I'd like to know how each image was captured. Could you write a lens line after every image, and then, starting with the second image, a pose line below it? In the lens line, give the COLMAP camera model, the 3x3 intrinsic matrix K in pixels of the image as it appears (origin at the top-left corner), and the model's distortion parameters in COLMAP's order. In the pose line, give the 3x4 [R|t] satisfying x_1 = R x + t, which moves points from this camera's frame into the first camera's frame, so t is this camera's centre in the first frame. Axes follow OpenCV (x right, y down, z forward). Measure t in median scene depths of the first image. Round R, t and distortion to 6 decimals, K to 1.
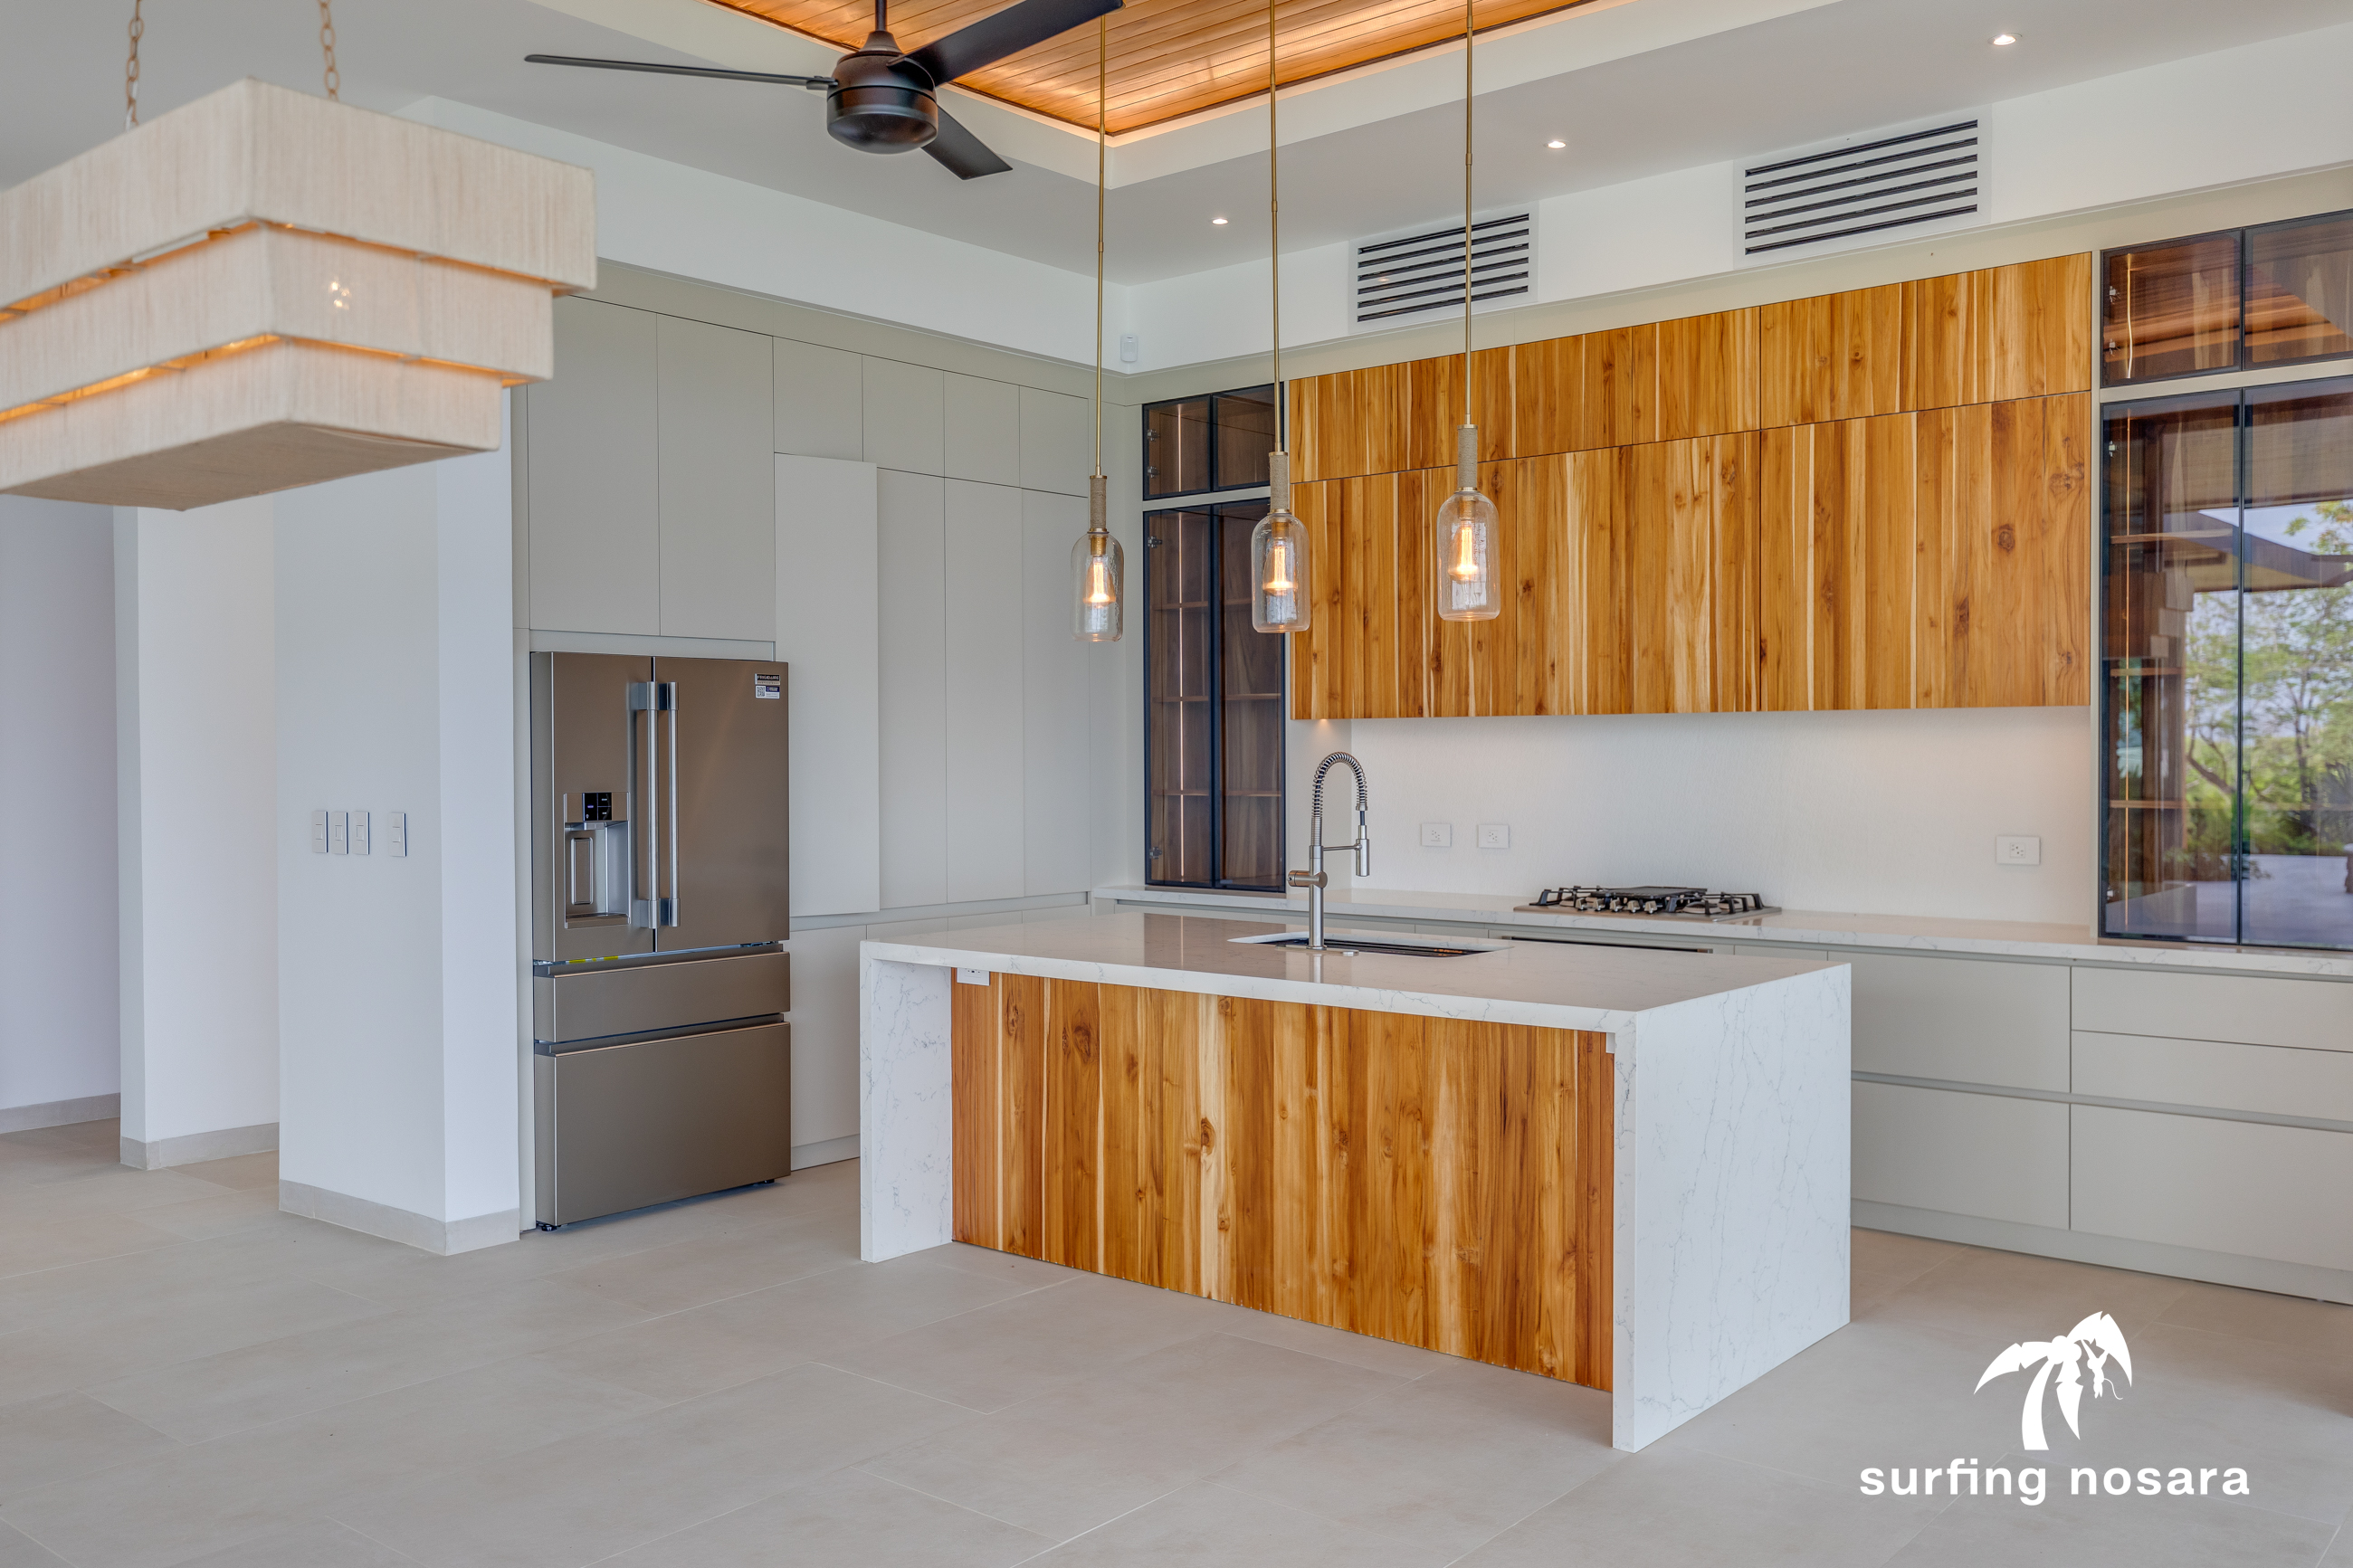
lens RADIAL K [[1934.7, 0, 1176.5], [0, 1934.7, 784.0], [0, 0, 1]] dist [0.001887, 0.001582]
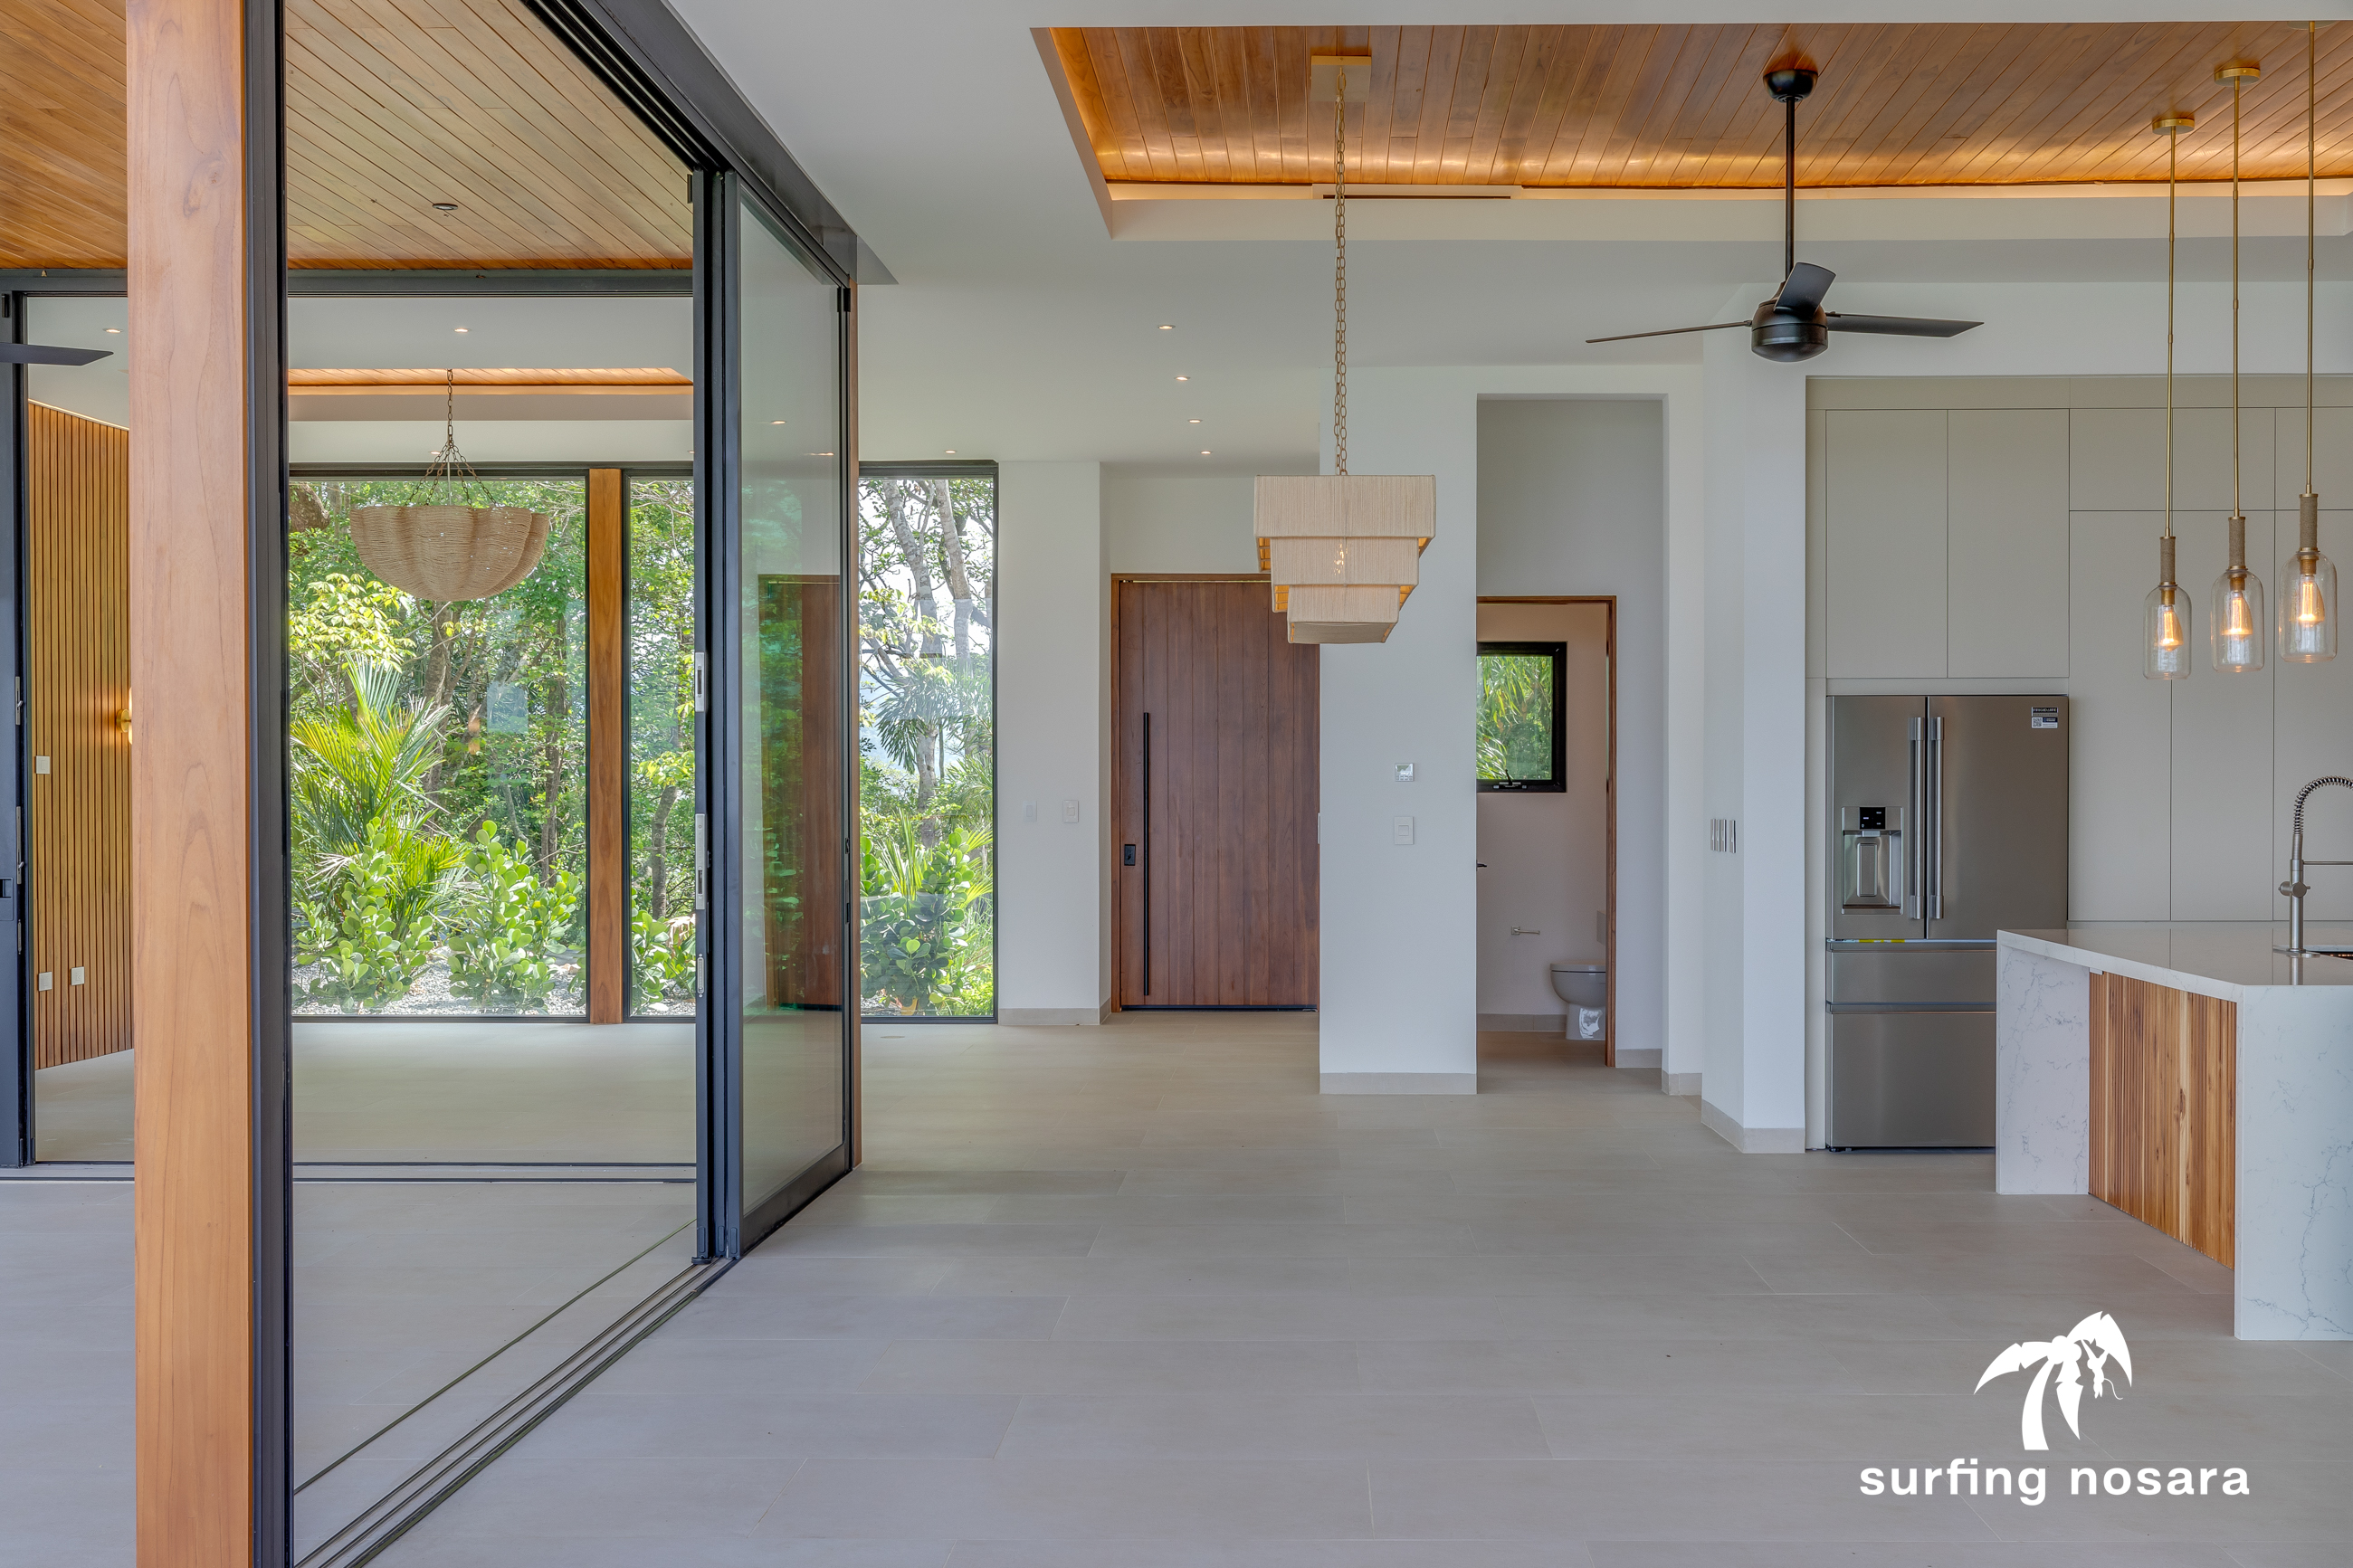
lens RADIAL K [[2648.3, 0, 1176.5], [0, 2648.3, 784.0], [0, 0, 1]] dist [0.068585, 0.008001]
pose [[0.599434, 0.005073, -0.800408, 0.798926], [-0.015549, 0.999865, -0.005308, 0.005551], [0.800273, 0.015627, 0.599432, -0.385507]]
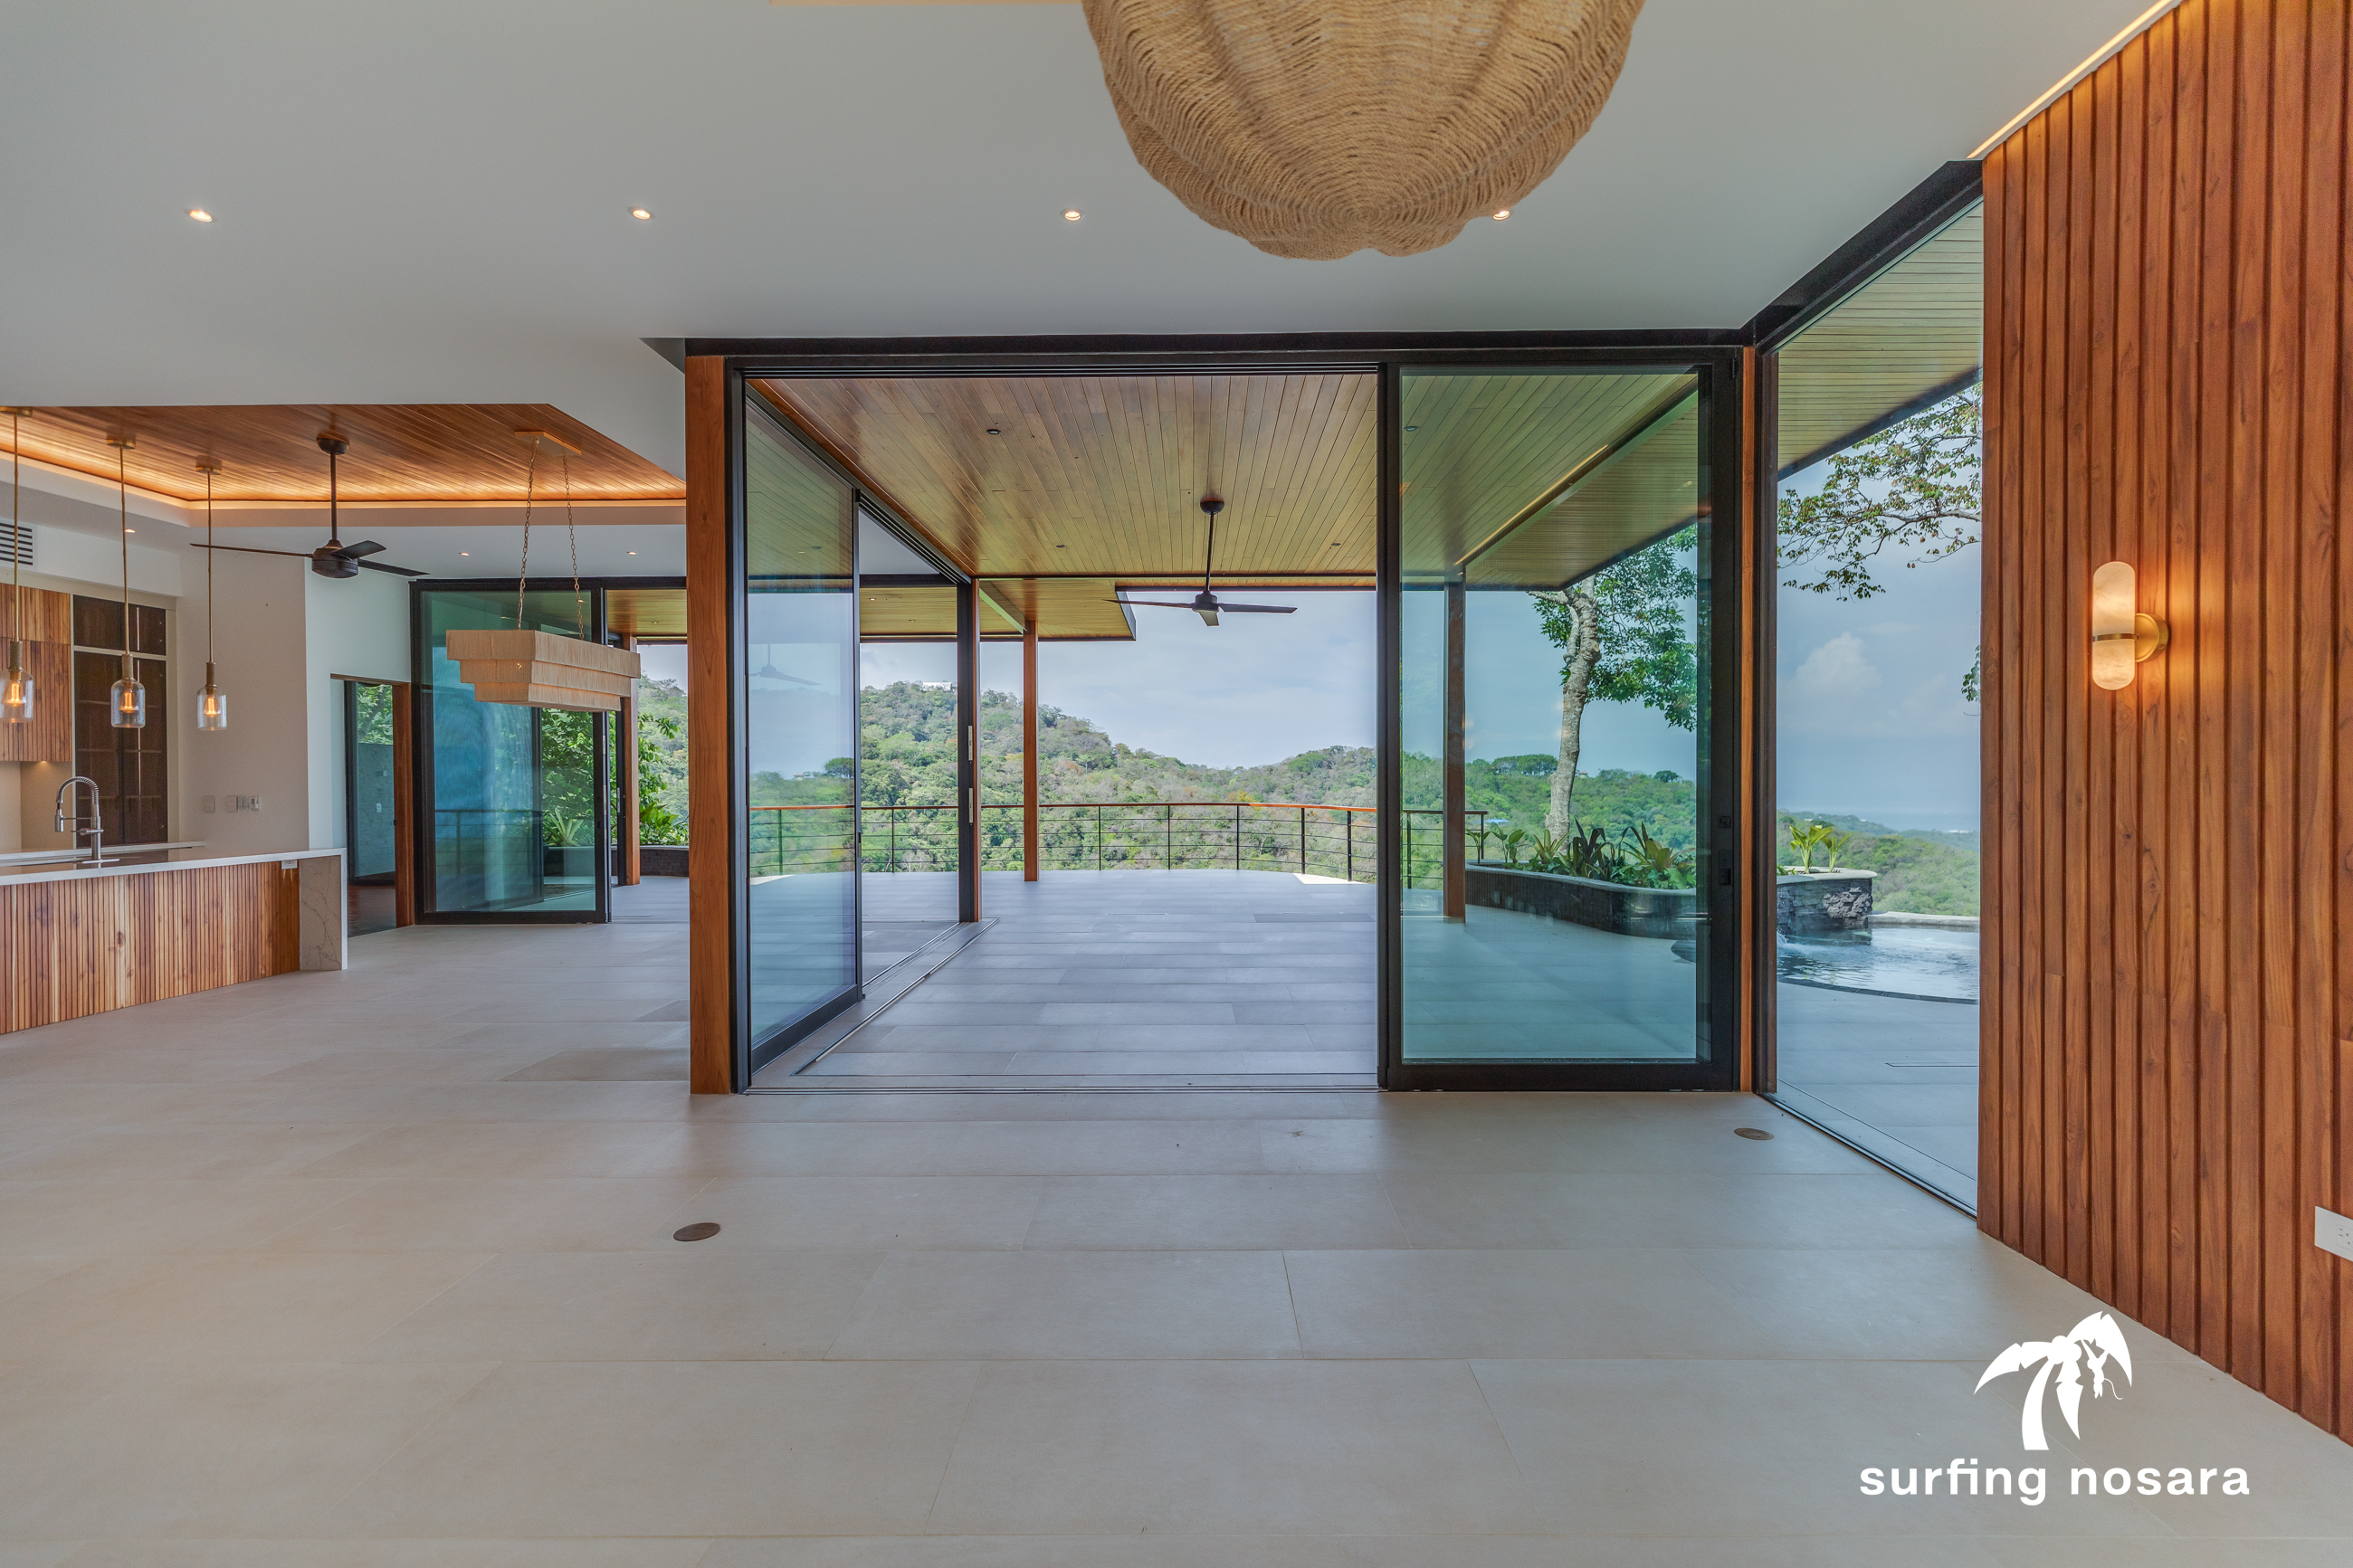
lens RADIAL K [[1060.6, 0, 1183.0], [0, 1060.6, 786.6], [0, 0, 1]] dist [0.007343, 0.000317]
pose [[-0.636508, -0.001917, 0.771267, -2.322112], [0.017364, 0.999708, 0.016814, -0.005650], [-0.771074, 0.024095, -0.636289, 1.055495]]
